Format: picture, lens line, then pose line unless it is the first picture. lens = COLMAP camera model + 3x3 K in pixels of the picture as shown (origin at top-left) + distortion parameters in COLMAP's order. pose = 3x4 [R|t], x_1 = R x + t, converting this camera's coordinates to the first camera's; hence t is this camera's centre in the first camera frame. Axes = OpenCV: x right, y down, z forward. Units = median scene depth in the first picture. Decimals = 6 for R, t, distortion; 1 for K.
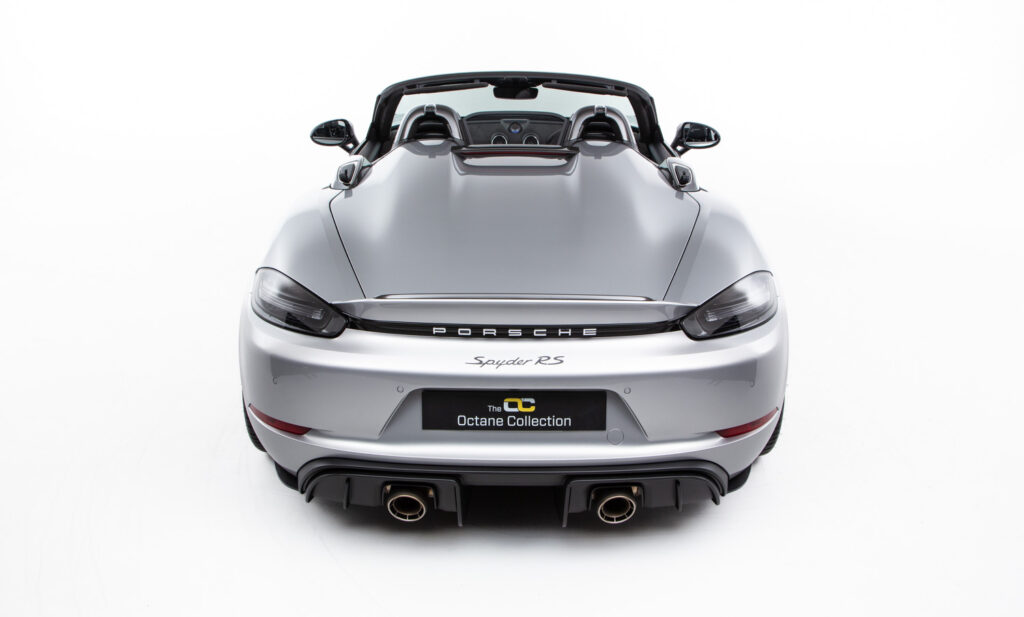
lens RADIAL K [[1071.0, 0, 508.6], [0, 1071.0, 307.2], [0, 0, 1]] dist [-0.073288, 0.000000]
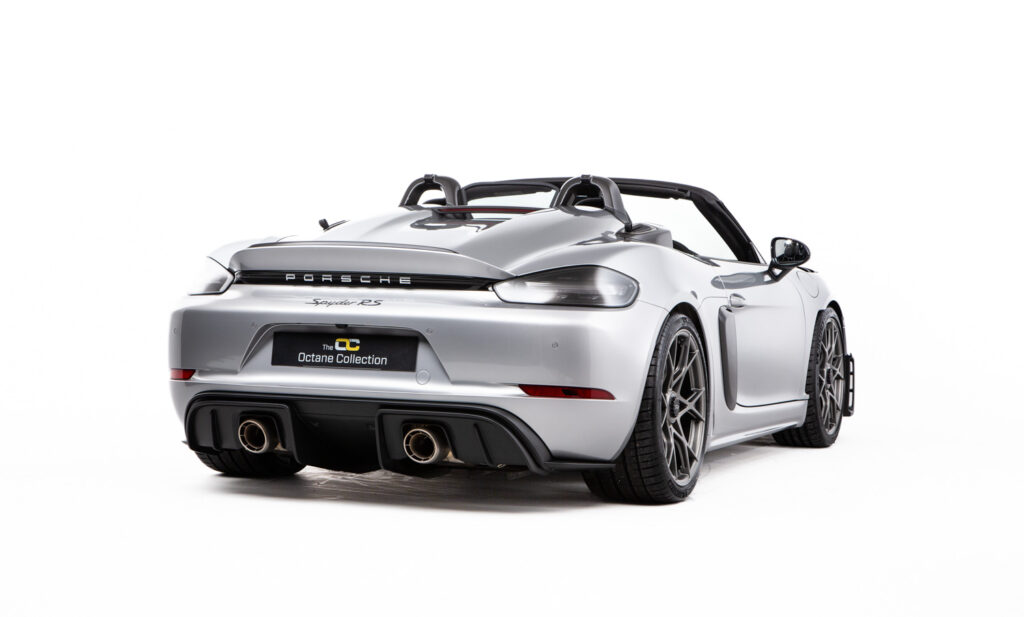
lens RADIAL K [[2134.2, 0, 510.9], [0, 2134.2, 314.3], [0, 0, 1]] dist [0.057184, 0.000000]
pose [[0.928233, 0.020289, -0.371445, 0.993219], [-0.137709, 0.946316, -0.292441, 0.684962], [0.345571, 0.322605, 0.881196, -0.947836]]
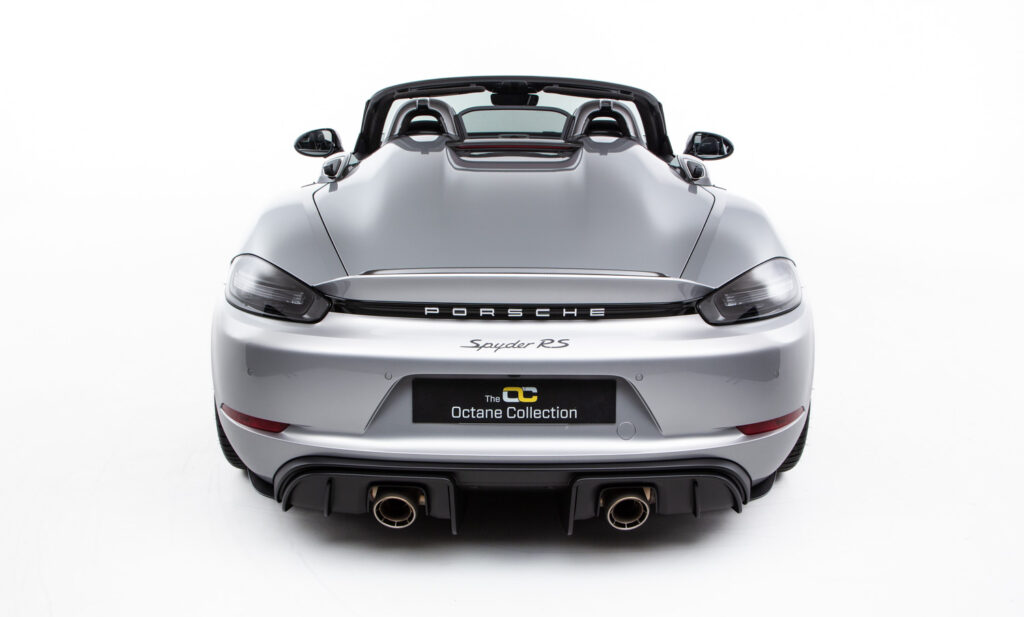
lens RADIAL K [[1133.4, 0, 517.5], [0, 1133.4, 318.7], [0, 0, 1]] dist [-0.048843, 0.000000]
pose [[0.999946, -0.000507, 0.010401, -0.001921], [0.001163, 0.998003, -0.063150, 0.084526], [-0.010348, 0.063159, 0.997950, 0.037457]]
